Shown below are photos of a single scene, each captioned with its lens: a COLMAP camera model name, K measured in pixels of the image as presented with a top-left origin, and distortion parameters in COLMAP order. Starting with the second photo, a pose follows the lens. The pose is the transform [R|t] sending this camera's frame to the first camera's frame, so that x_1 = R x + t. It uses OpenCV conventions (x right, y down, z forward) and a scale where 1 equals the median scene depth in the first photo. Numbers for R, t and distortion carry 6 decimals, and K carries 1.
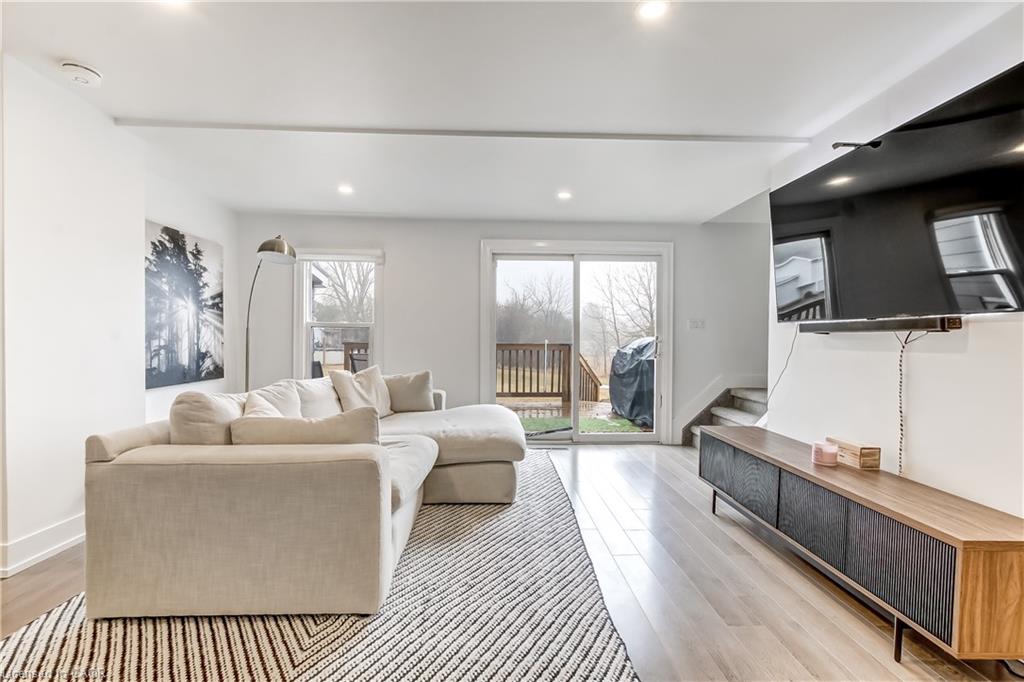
lens RADIAL K [[465.5, 0, 512.9], [0, 465.5, 345.5], [0, 0, 1]] dist [-0.014618, 0.001992]
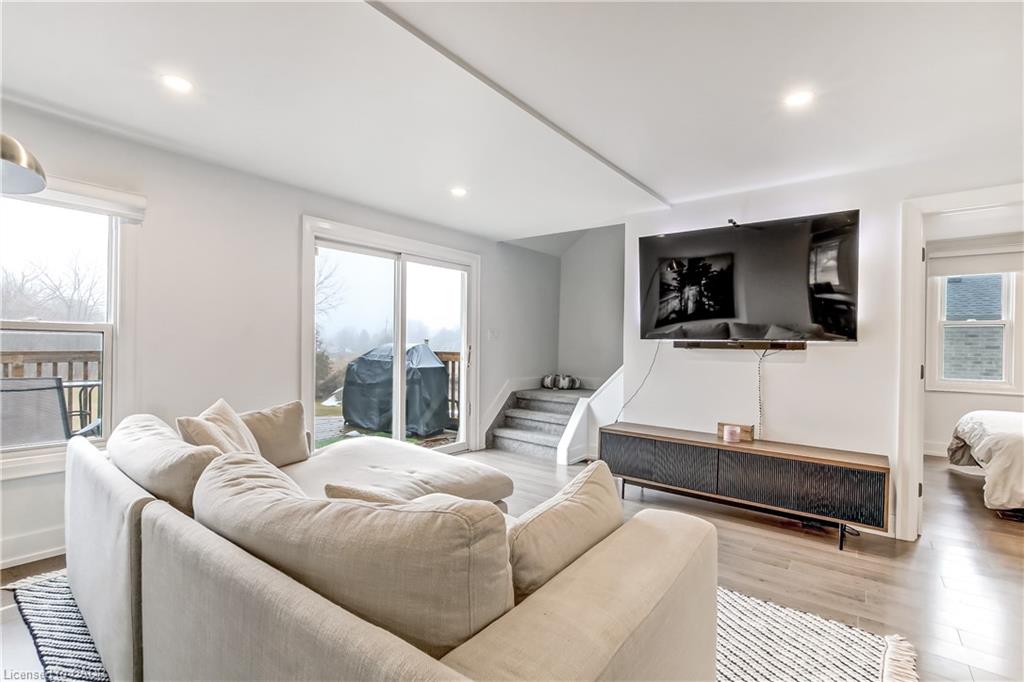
lens RADIAL K [[465.5, 0, 511.7], [0, 465.5, 345.0], [0, 0, 1]] dist [-0.014618, 0.001992]
pose [[0.648943, -0.003572, 0.760829, -0.426533], [0.004122, 0.999991, 0.001179, -0.023514], [-0.760826, 0.002372, 0.648951, 0.286181]]
